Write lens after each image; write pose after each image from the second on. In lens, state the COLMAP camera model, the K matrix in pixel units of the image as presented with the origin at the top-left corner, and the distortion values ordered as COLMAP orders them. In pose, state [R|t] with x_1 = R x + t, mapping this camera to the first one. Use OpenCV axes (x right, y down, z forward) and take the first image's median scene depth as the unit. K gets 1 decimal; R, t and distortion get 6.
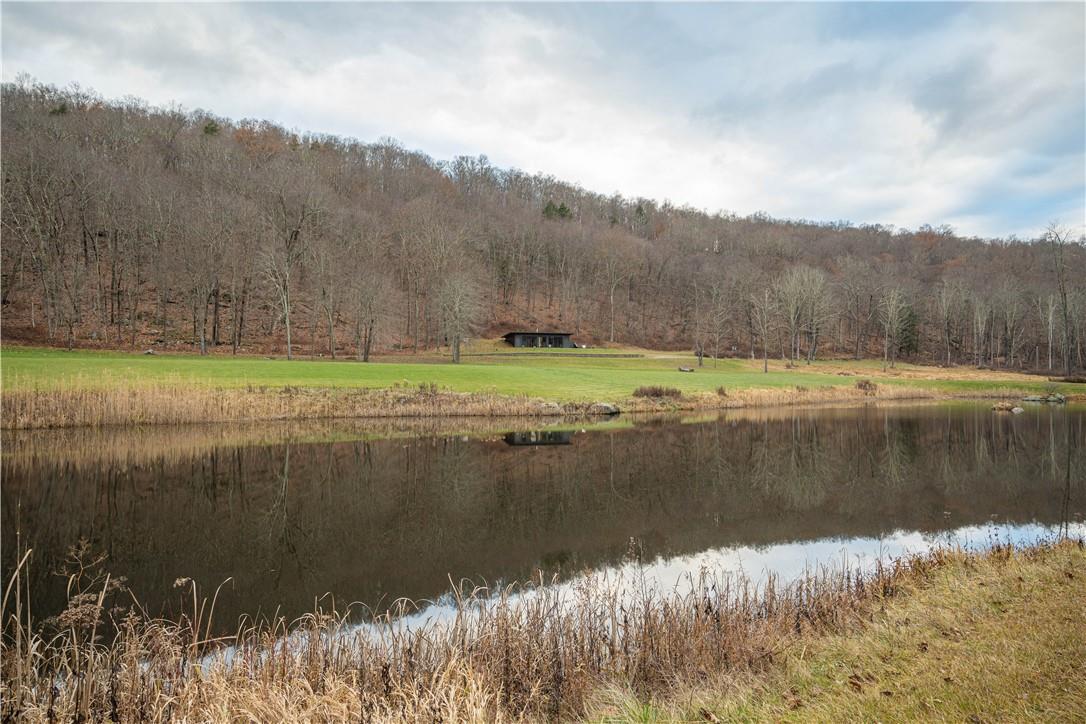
lens RADIAL K [[632.6, 0, 543.1], [0, 632.6, 362.8], [0, 0, 1]] dist [-0.002493, 0.000182]
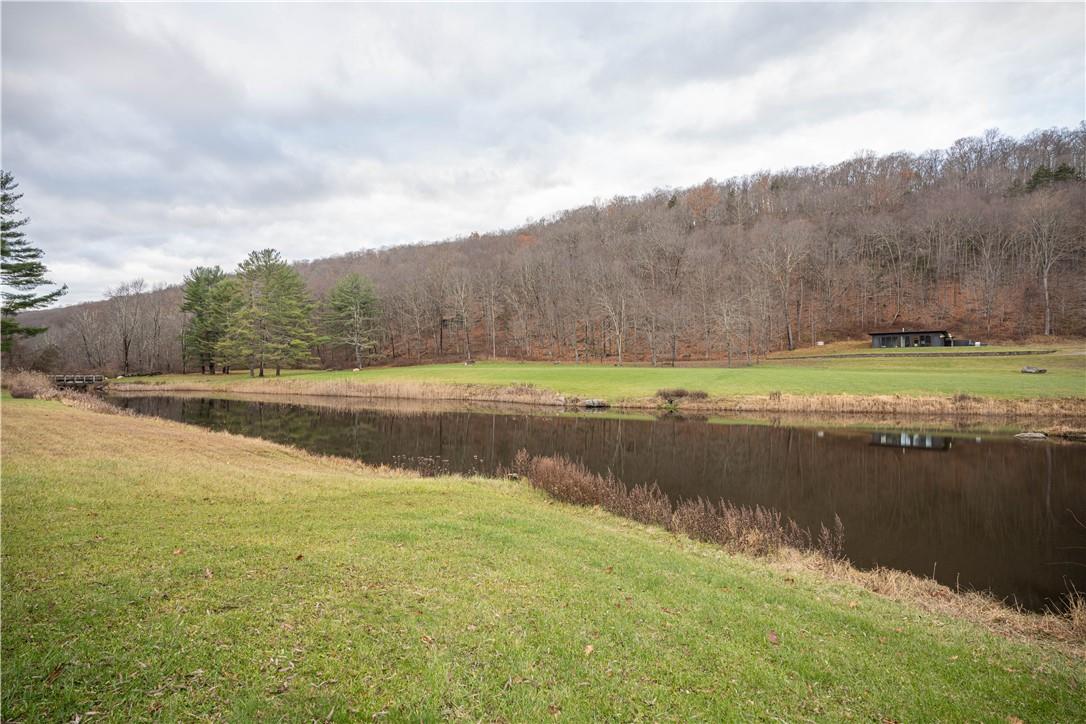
lens RADIAL K [[529.0, 0, 543.4], [0, 529.0, 366.8], [0, 0, 1]] dist [0.003568, 0.000059]
pose [[0.561361, -0.005899, -0.827550, 0.431358], [0.012838, 0.999916, 0.001580, -0.003850], [0.827471, -0.011511, 0.561390, 0.126139]]
